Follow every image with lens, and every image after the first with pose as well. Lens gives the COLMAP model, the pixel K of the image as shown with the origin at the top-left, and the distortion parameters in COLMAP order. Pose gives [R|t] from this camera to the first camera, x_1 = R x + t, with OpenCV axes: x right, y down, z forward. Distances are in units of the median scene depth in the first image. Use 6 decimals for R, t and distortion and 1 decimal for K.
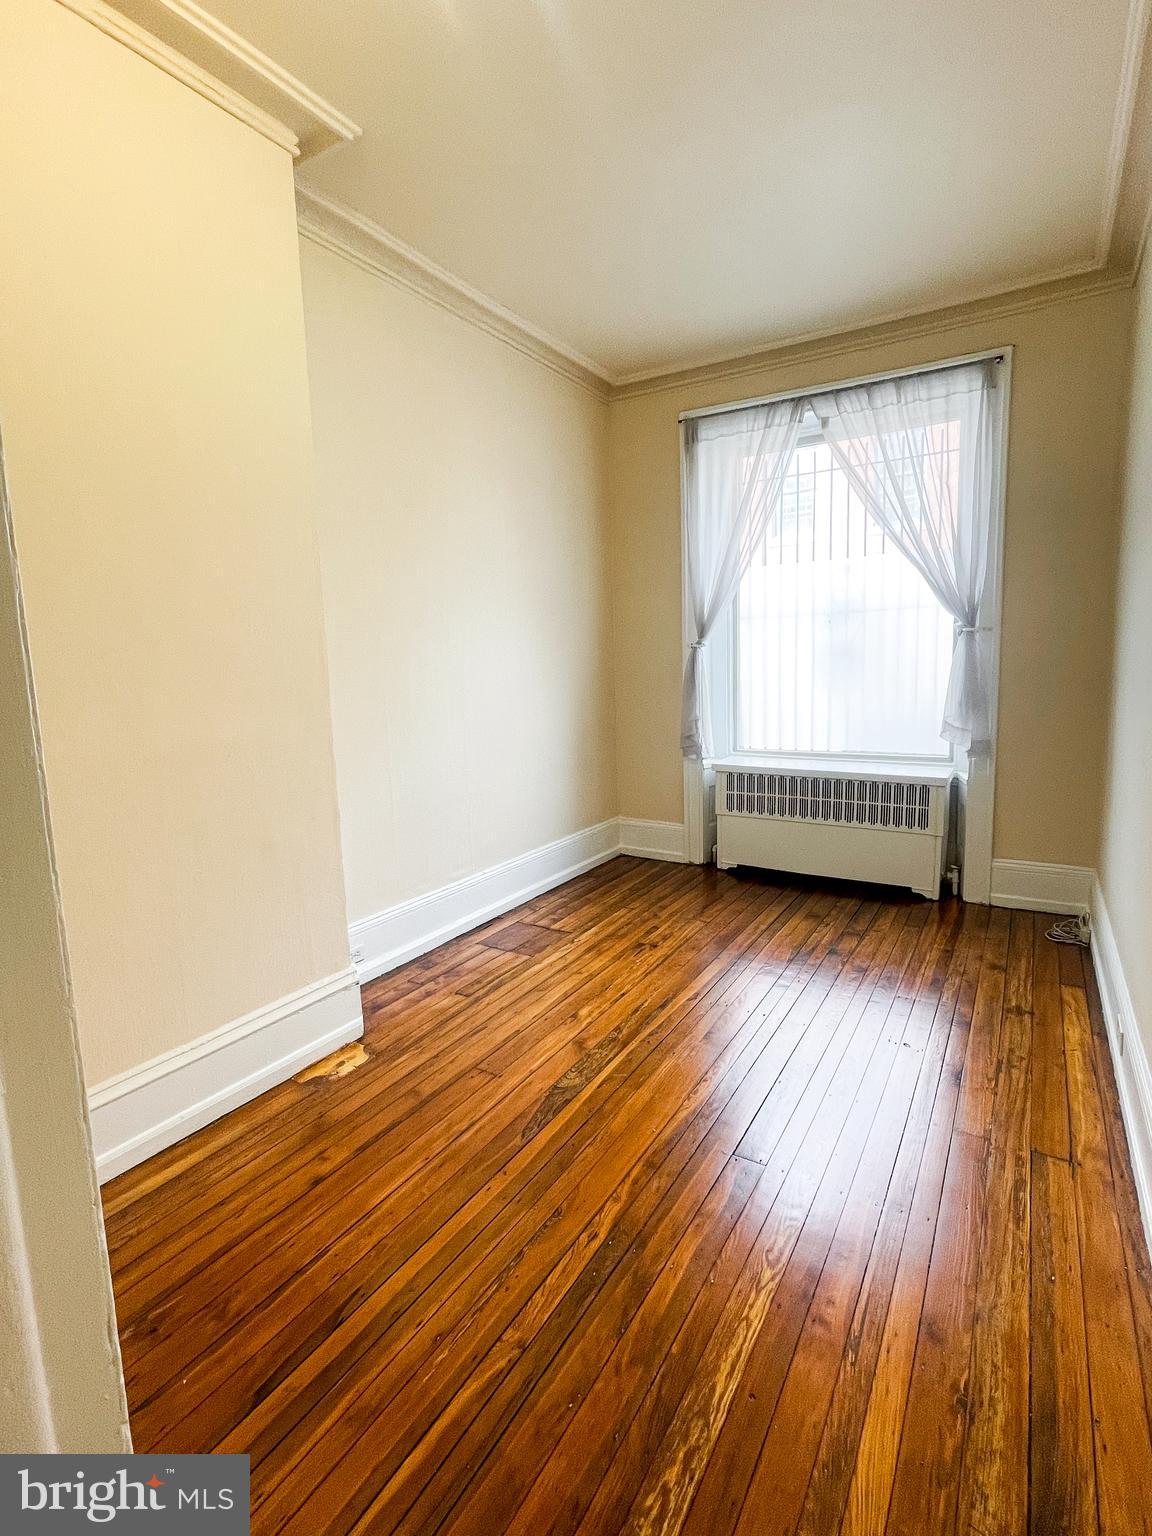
lens RADIAL K [[738.2, 0, 584.6], [0, 738.2, 770.3], [0, 0, 1]] dist [-0.001541, 0.000059]
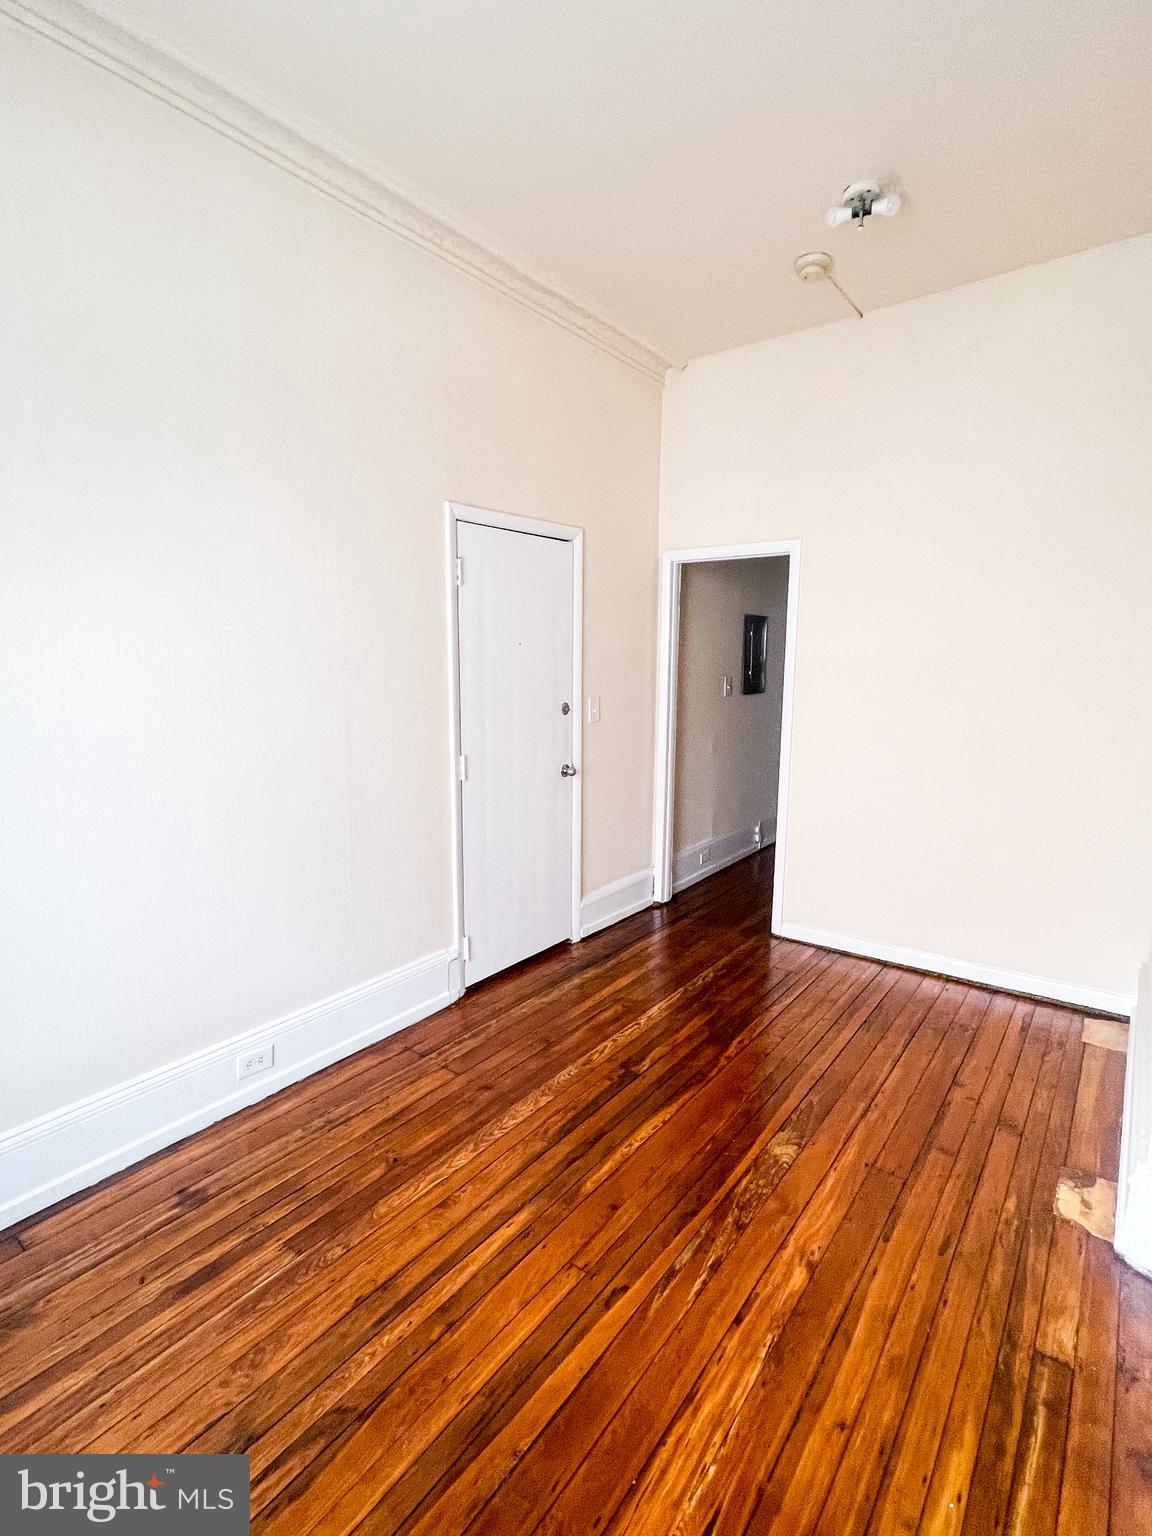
lens RADIAL K [[738.2, 0, 578.4], [0, 738.2, 768.7], [0, 0, 1]] dist [-0.001541, 0.000059]
pose [[-0.993823, 0.005744, 0.110830, 0.107801], [0.038013, 0.955867, 0.291329, -0.262325], [-0.104266, 0.293742, -0.950181, 1.414868]]
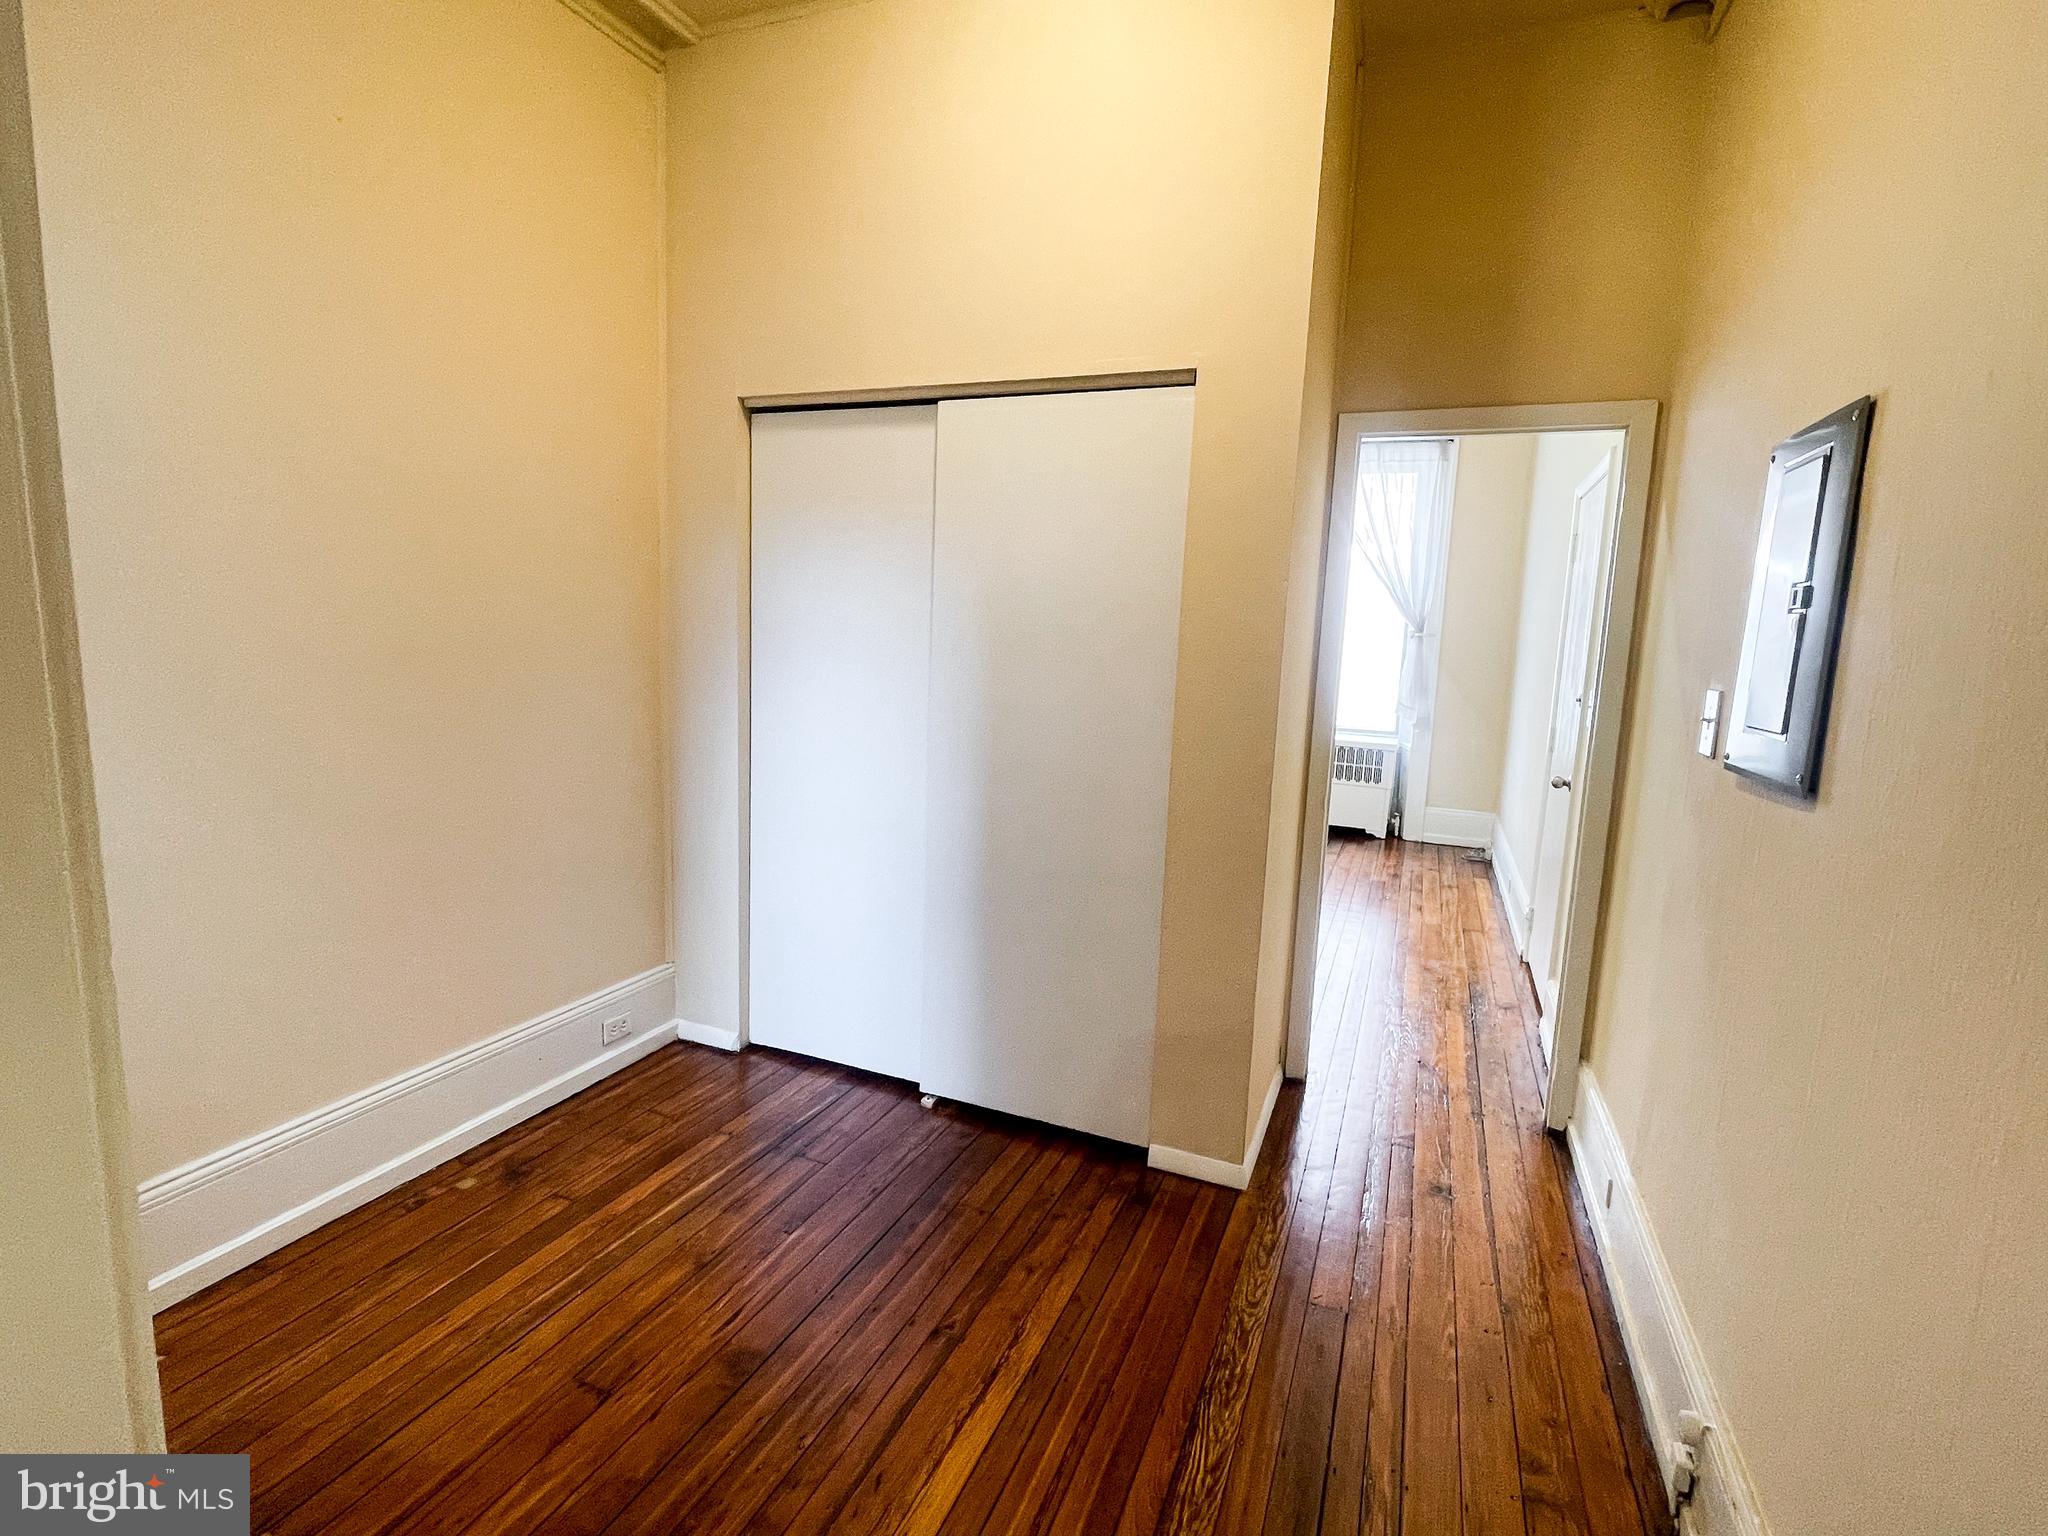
lens RADIAL K [[984.3, 0, 1015.6], [0, 984.3, 764.6], [0, 0, 1]] dist [-0.001541, 0.000059]
pose [[0.985757, 0.056486, 0.158409, -0.592151], [-0.055406, 0.998401, -0.011227, 0.132655], [-0.158790, 0.002290, 0.987310, -0.813884]]
